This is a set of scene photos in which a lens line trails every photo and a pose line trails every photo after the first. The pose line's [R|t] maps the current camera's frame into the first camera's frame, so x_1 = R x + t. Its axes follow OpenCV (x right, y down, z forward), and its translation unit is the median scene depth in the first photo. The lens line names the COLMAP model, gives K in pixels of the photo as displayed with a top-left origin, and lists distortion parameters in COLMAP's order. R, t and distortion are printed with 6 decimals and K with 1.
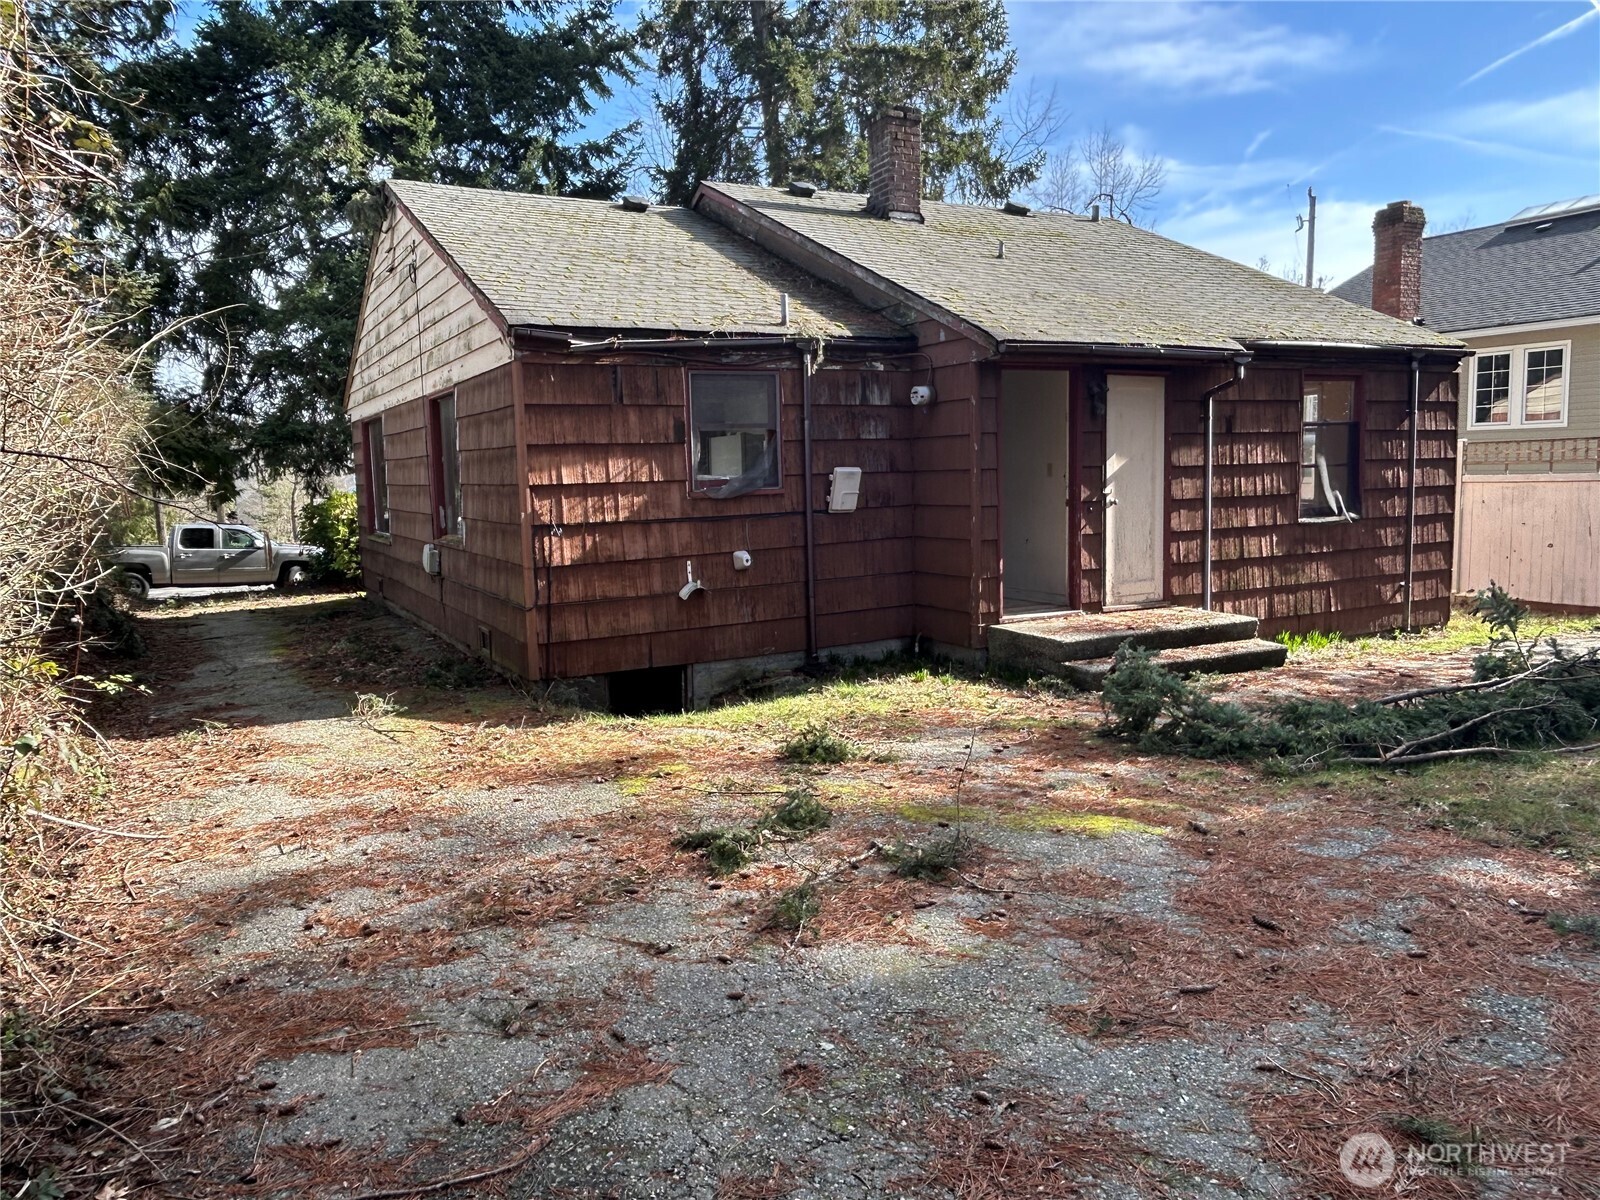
lens RADIAL K [[1135.4, 0, 800.7], [0, 1135.4, 600.4], [0, 0, 1]] dist [0.003078, -0.003409]
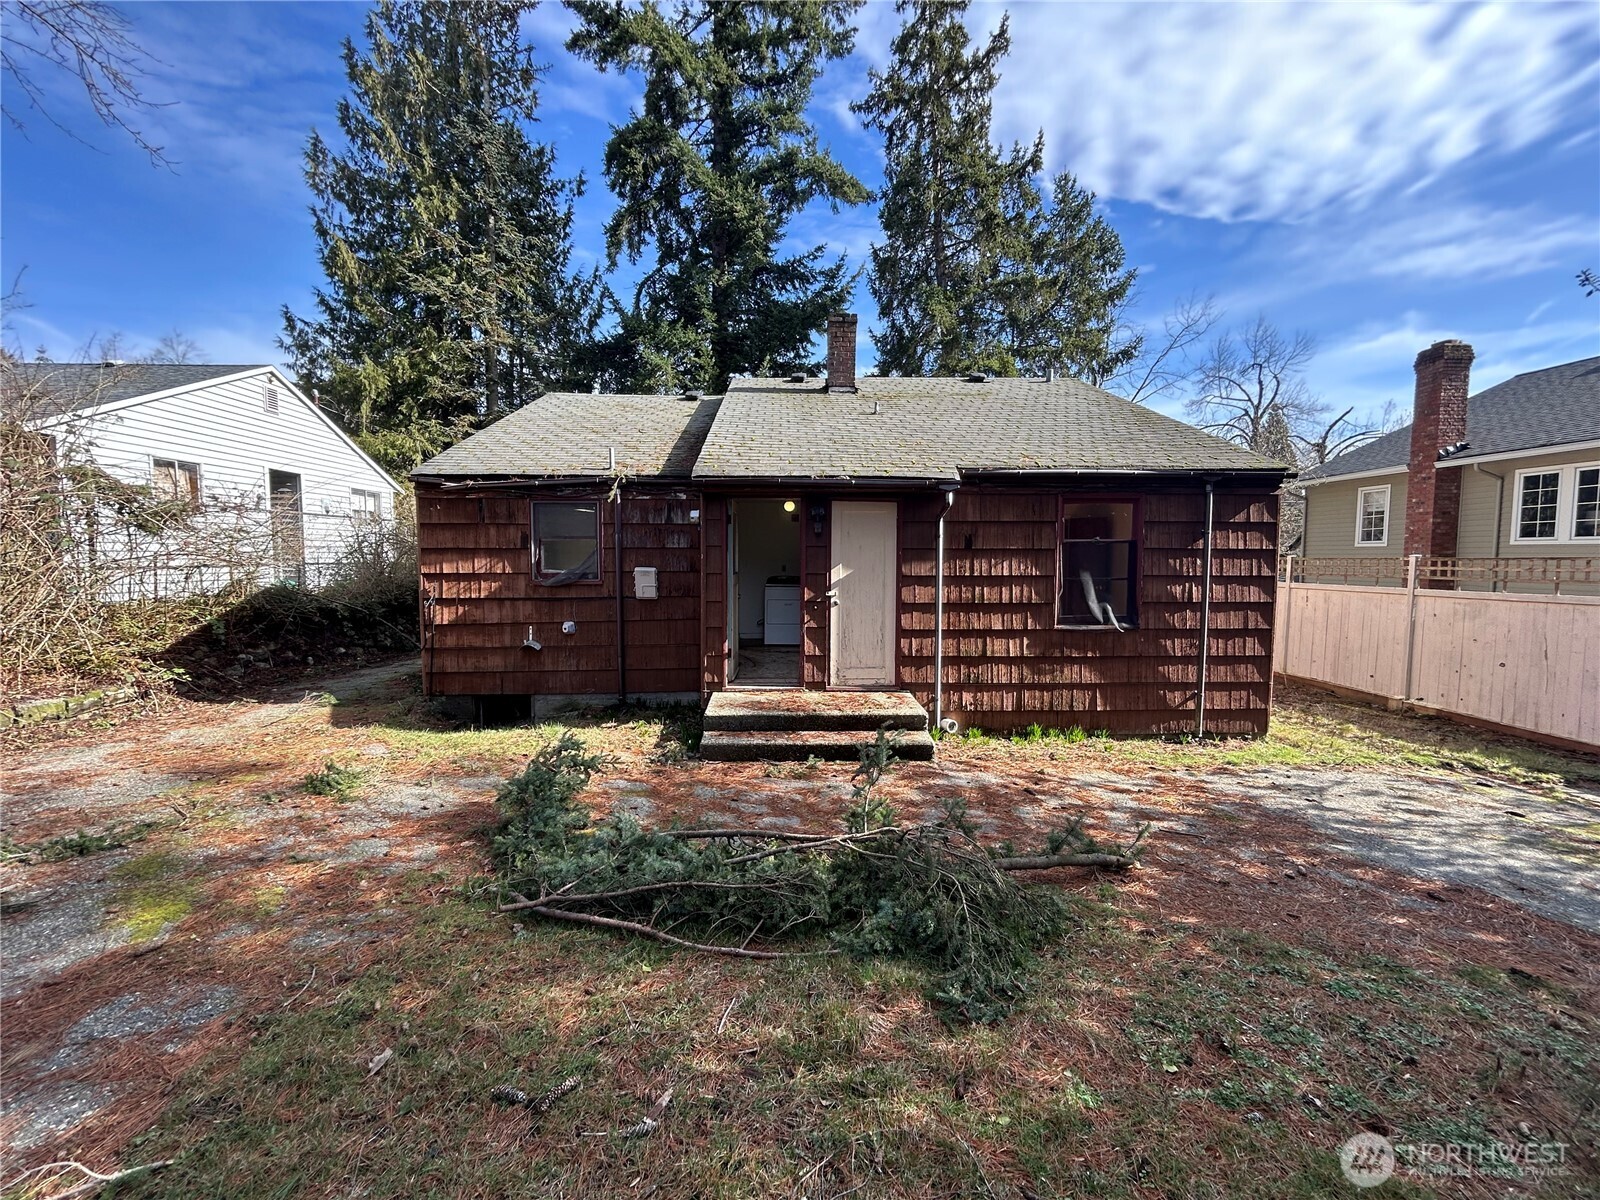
lens RADIAL K [[649.3, 0, 799.1], [0, 649.3, 598.3], [0, 0, 1]] dist [0.000353, 0.000804]
pose [[0.898906, 0.057116, -0.434403, 0.526285], [-0.075410, 0.996840, -0.024980, -0.068292], [0.431604, 0.055213, 0.900372, 0.332011]]
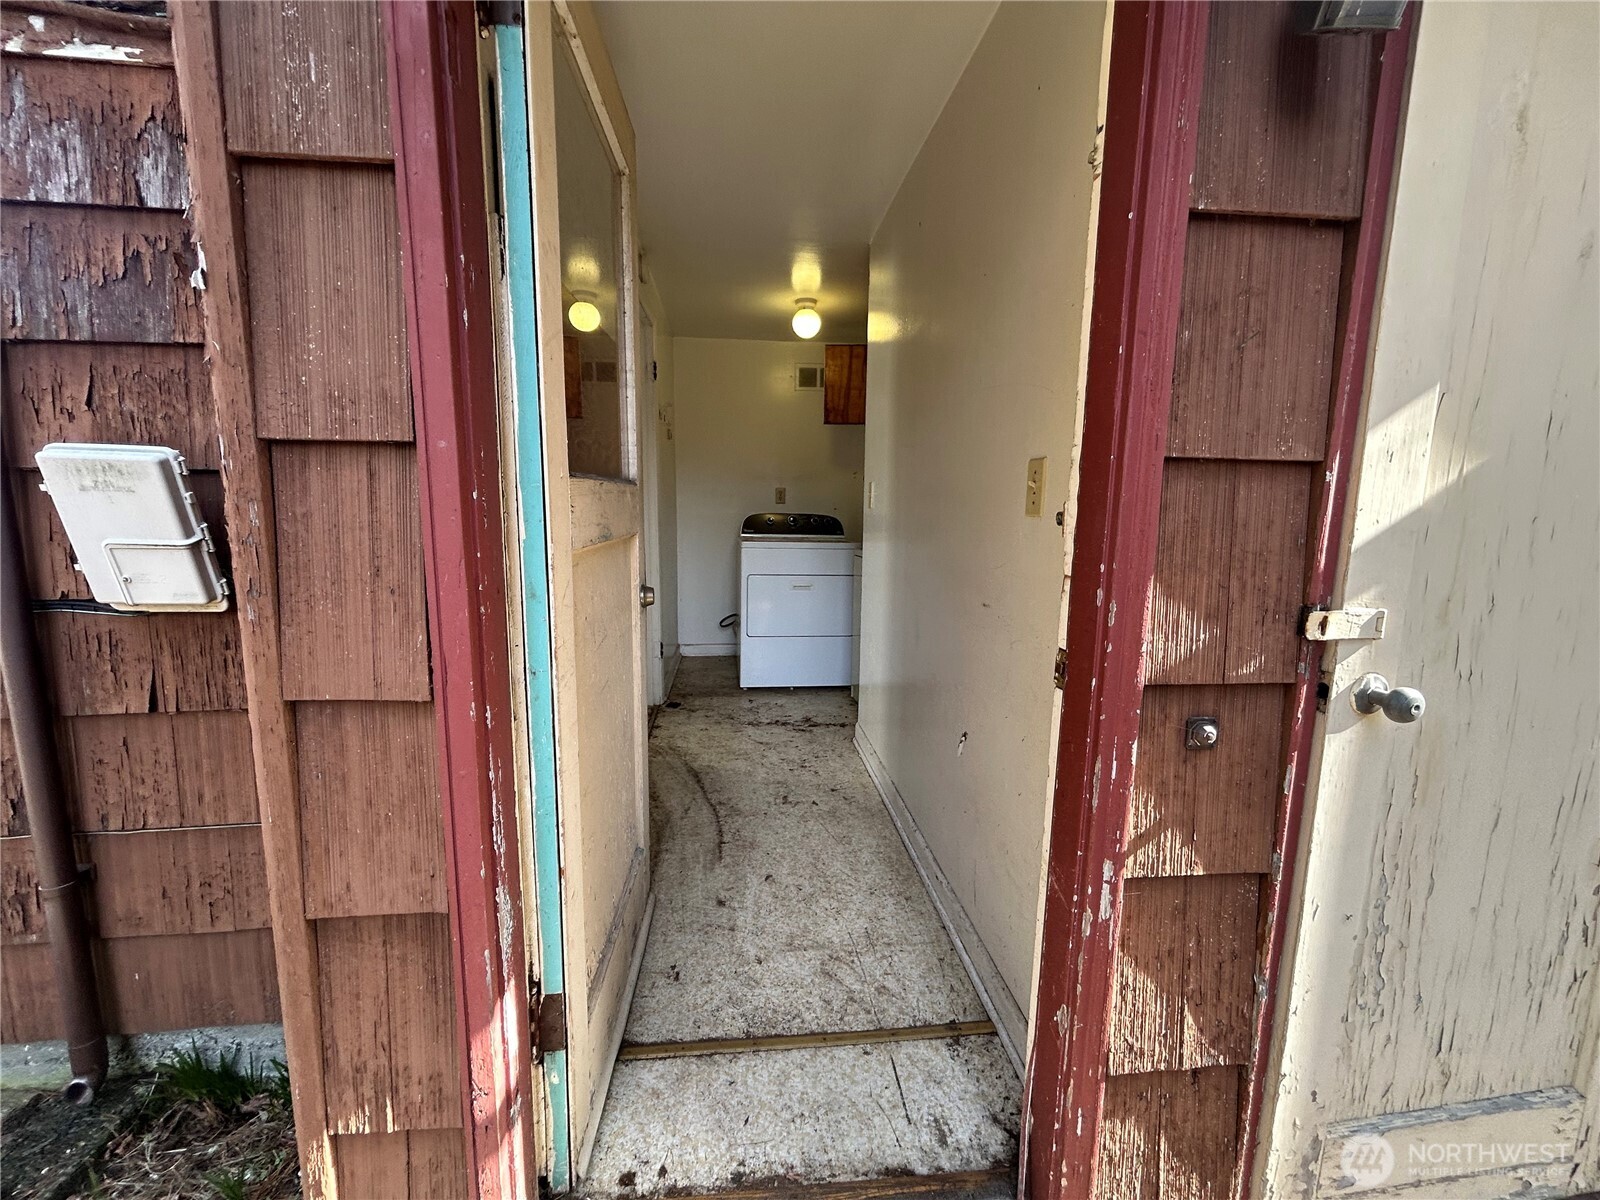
lens RADIAL K [[649.3, 0, 798.8], [0, 649.3, 592.3], [0, 0, 1]] dist [0.000353, 0.000804]
pose [[0.924952, 0.097421, -0.367385, 0.223235], [-0.090206, 0.995243, 0.036804, -0.093819], [0.369223, -0.000902, 0.929340, 0.852224]]
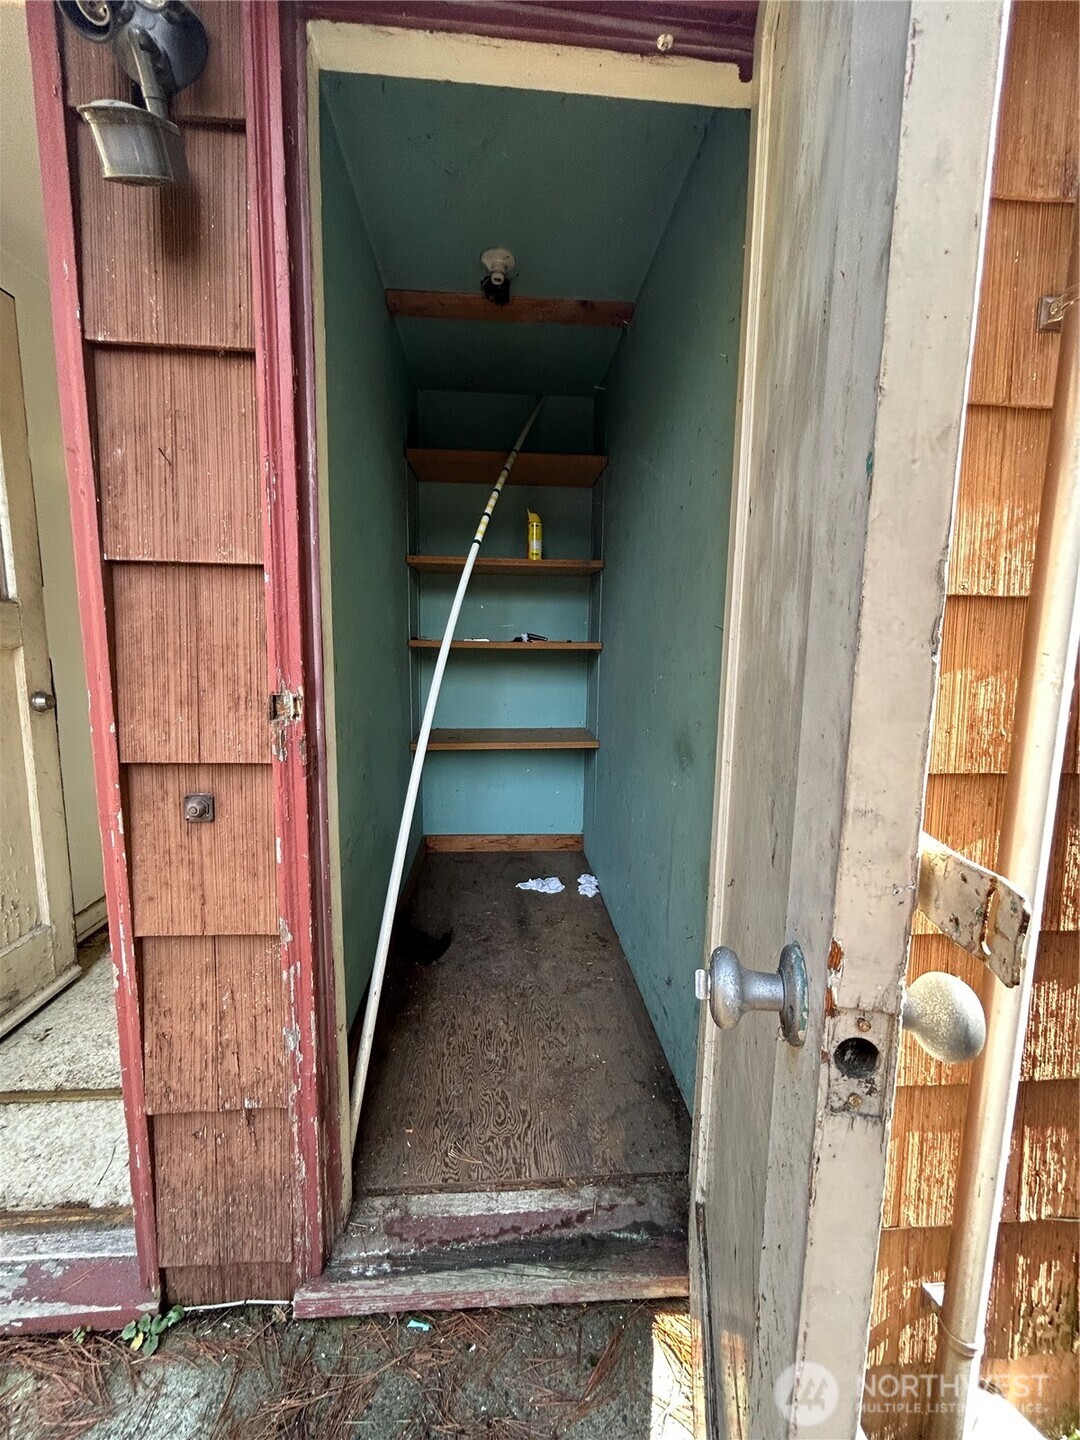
lens RADIAL K [[584.3, 0, 540.3], [0, 584.3, 716.9], [0, 0, 1]] dist [0.000353, 0.000804]
pose [[0.914692, 0.100079, -0.391565, 0.322640], [-0.096345, 0.994919, 0.029227, -0.097858], [0.392501, 0.010991, 0.919686, 0.891609]]
